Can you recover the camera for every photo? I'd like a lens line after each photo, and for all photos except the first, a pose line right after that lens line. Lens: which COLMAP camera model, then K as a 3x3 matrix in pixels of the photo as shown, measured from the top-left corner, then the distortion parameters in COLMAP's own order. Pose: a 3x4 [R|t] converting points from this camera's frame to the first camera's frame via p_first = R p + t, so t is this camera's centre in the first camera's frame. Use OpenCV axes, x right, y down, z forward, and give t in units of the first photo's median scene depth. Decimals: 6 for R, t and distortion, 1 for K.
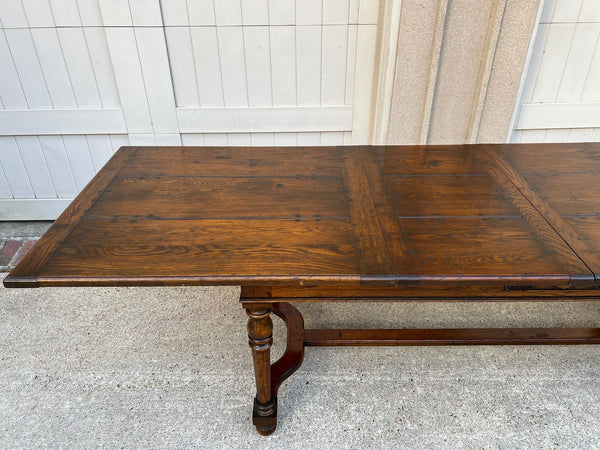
lens RADIAL K [[451.3, 0, 295.5], [0, 451.3, 227.3], [0, 0, 1]] dist [0.051310, -0.061014]
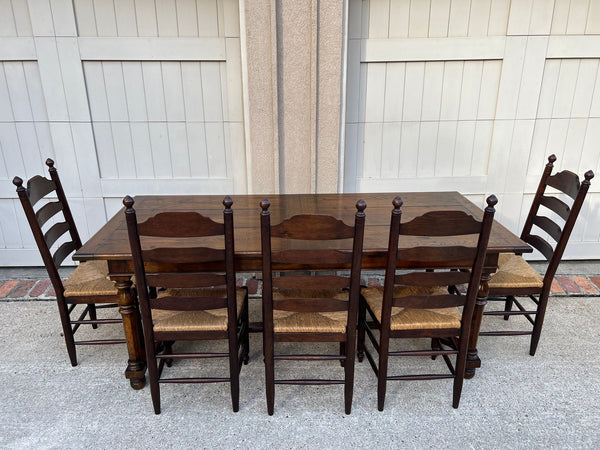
lens RADIAL K [[451.3, 0, 301.0], [0, 451.3, 225.8], [0, 0, 1]] dist [0.051310, -0.061014]
pose [[0.999909, 0.005829, 0.012165, 0.402585], [-0.003057, 0.976278, -0.216498, 0.209154], [-0.013138, 0.216441, 0.976207, -0.374977]]
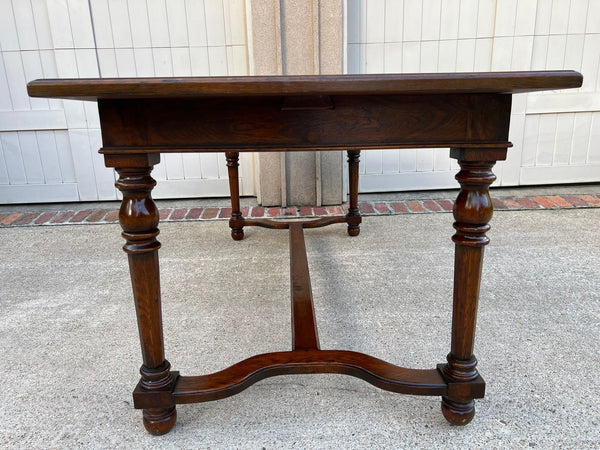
lens RADIAL K [[451.3, 0, 300.0], [0, 451.3, 229.9], [0, 0, 1]] dist [0.051310, -0.061014]
pose [[0.999619, -0.022274, 0.016300, 0.366695], [0.025821, 0.963305, -0.267163, 0.590246], [-0.009751, 0.267482, 0.963513, -0.273322]]
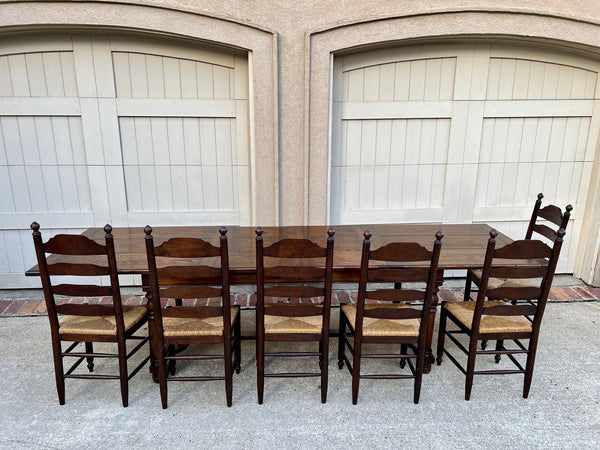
lens RADIAL K [[451.3, 0, 303.7], [0, 451.3, 228.7], [0, 0, 1]] dist [0.051310, -0.061014]
pose [[0.997061, -0.001279, 0.076597, 0.301621], [0.023132, 0.958216, -0.285107, 0.343555], [-0.073032, 0.286041, 0.955430, -0.727342]]
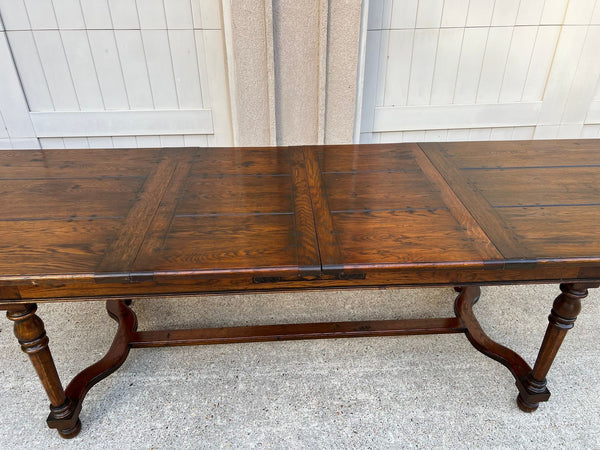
lens RADIAL K [[451.3, 0, 302.5], [0, 451.3, 227.0], [0, 0, 1]] dist [0.051310, -0.061014]
pose [[0.997988, -0.020938, 0.059841, 0.337059], [0.021775, 0.999674, -0.013360, 0.017186], [-0.059542, 0.014636, 0.998119, -0.026997]]
